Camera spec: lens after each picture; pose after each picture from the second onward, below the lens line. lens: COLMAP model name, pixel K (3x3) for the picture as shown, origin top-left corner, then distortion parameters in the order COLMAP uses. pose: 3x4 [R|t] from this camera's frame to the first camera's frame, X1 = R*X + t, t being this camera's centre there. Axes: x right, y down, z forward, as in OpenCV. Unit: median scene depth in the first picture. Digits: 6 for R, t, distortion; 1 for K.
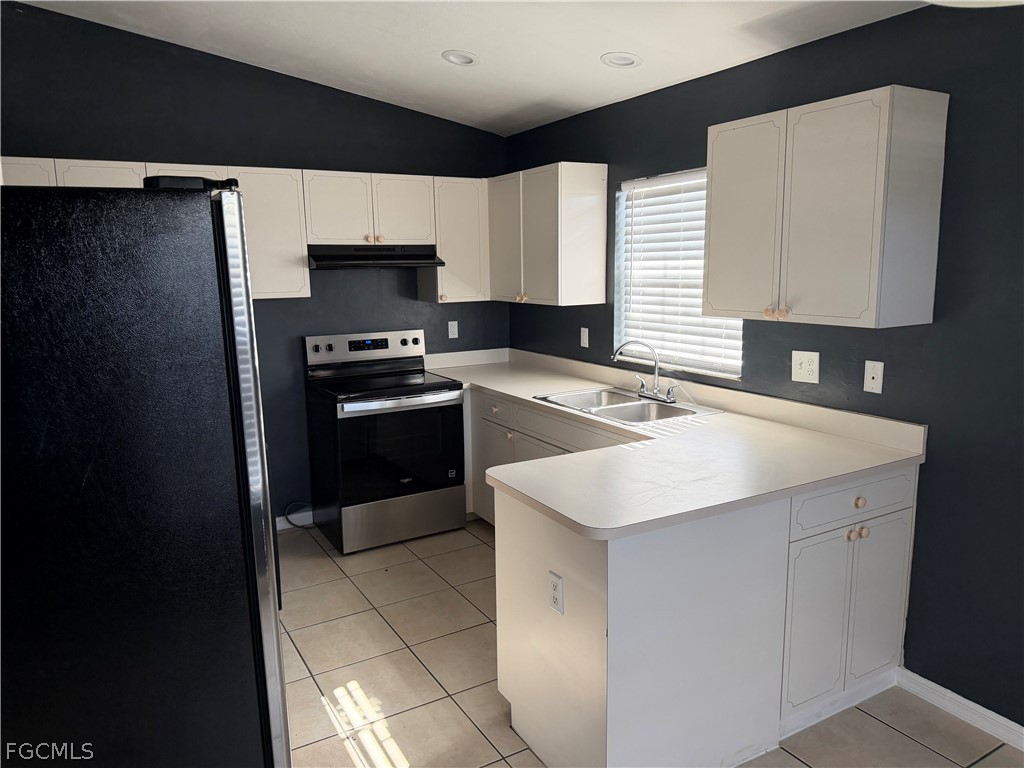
lens RADIAL K [[723.6, 0, 537.5], [0, 723.6, 385.4], [0, 0, 1]] dist [0.017896, -0.035353]
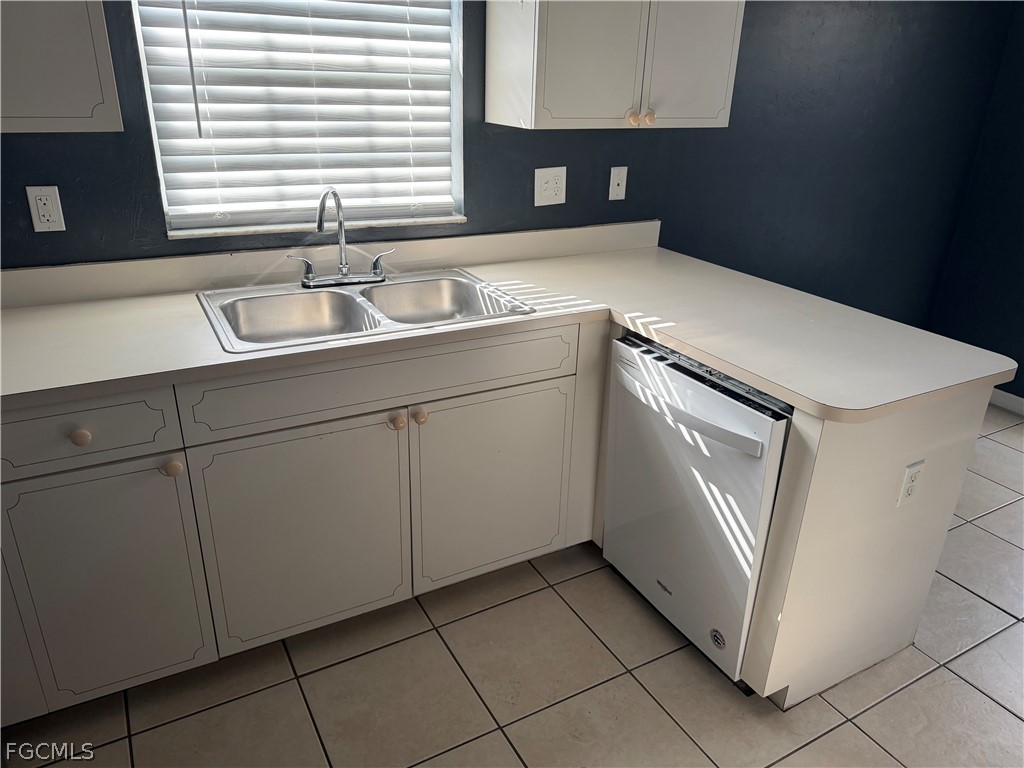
lens RADIAL K [[723.6, 0, 517.4], [0, 723.6, 395.5], [0, 0, 1]] dist [0.017896, -0.035353]
pose [[0.036339, -0.389509, 0.920305, -0.469027], [0.132996, 0.914607, 0.381846, -0.118436], [-0.990450, 0.108521, 0.085039, 0.892143]]
